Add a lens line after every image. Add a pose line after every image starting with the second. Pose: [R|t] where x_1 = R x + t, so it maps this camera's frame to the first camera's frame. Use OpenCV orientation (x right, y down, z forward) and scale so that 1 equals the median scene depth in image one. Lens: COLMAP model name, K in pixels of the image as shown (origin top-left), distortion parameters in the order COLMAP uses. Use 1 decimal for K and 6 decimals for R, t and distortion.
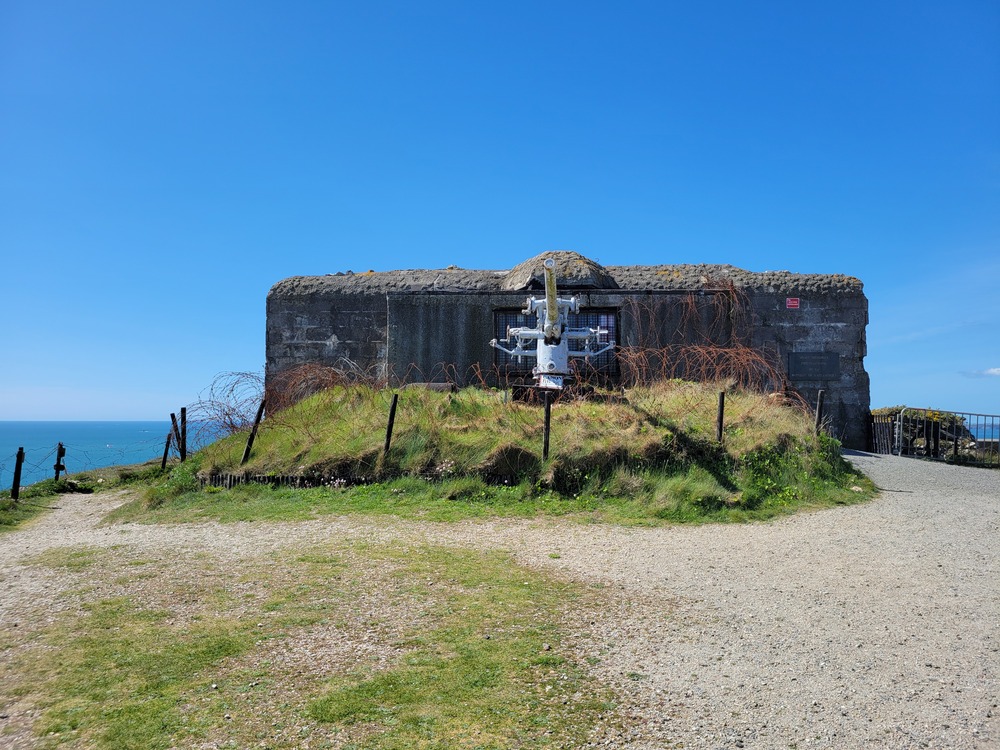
lens RADIAL K [[756.2, 0, 502.5], [0, 756.2, 377.1], [0, 0, 1]] dist [0.028726, -0.004419]
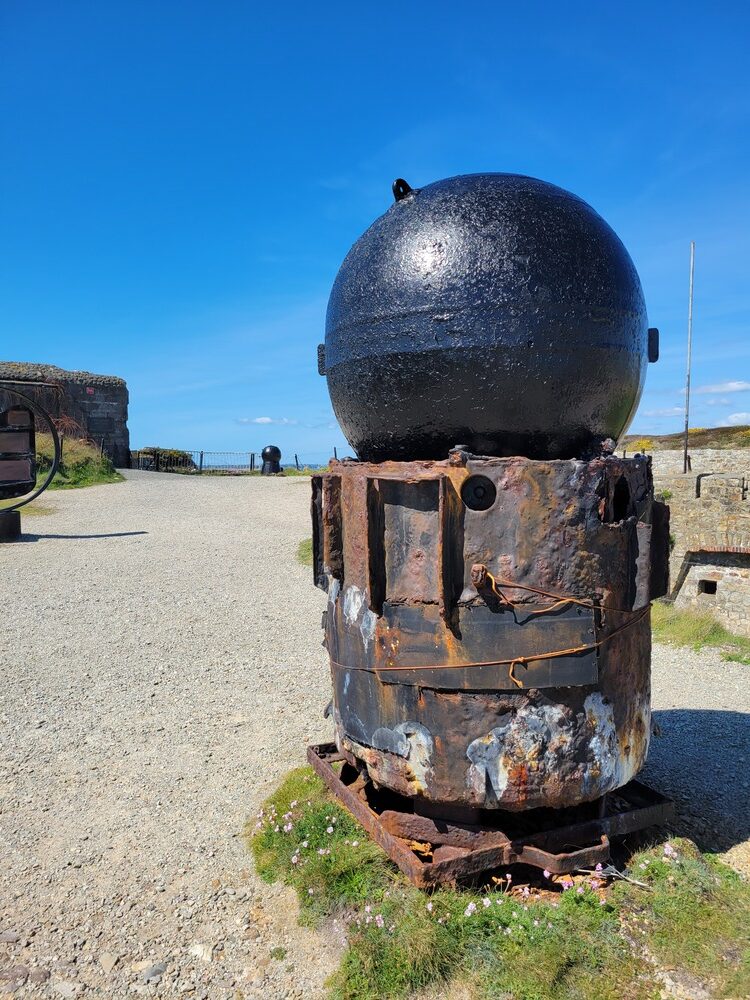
lens RADIAL K [[756.2, 0, 375.3], [0, 756.2, 502.0], [0, 0, 1]] dist [0.028726, -0.004419]
pose [[0.748629, -0.041431, 0.661694, -0.353508], [-0.030007, 0.994905, 0.096244, -0.026804], [-0.662310, -0.091907, 0.743571, -0.913963]]
